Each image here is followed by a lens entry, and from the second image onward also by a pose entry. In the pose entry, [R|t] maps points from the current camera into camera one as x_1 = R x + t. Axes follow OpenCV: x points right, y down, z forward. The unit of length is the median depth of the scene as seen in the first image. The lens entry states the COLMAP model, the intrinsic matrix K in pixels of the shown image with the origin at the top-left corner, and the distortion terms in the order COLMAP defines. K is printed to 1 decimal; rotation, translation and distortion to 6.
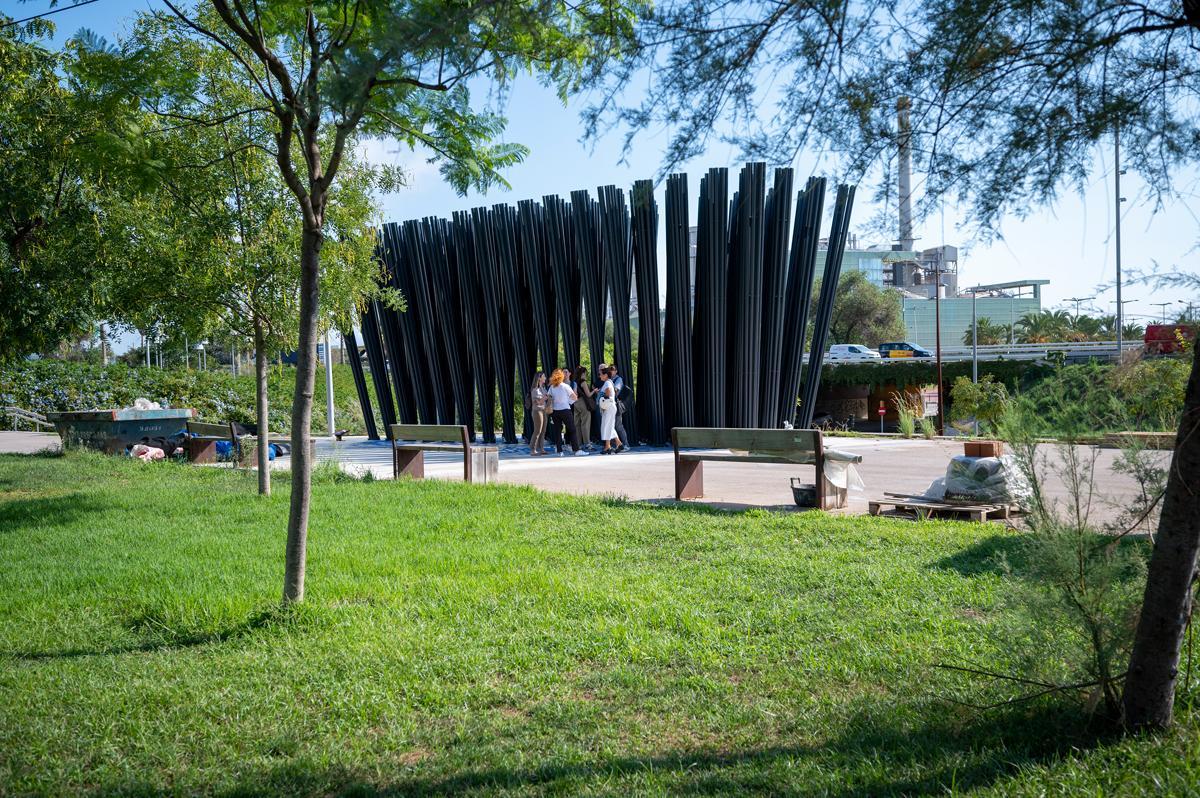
lens RADIAL K [[1158.4, 0, 600.0], [0, 1158.4, 399.0], [0, 0, 1]] dist [0.007349, -0.024565]
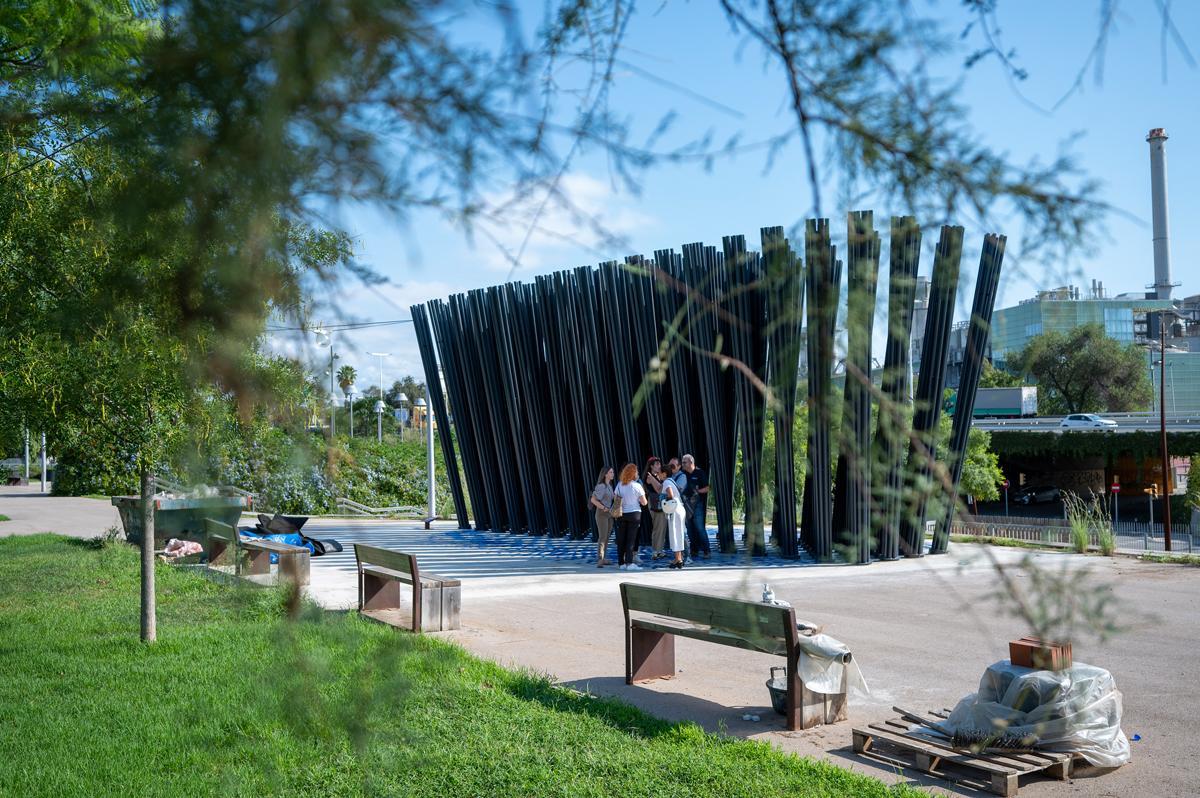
lens RADIAL K [[1158.4, 0, 600.0], [0, 1158.4, 399.0], [0, 0, 1]] dist [0.007349, -0.024565]
pose [[0.977353, 0.002265, -0.211601, 0.111720], [-0.011433, 0.999047, -0.042116, -0.032512], [0.211304, 0.043582, 0.976448, 0.157970]]
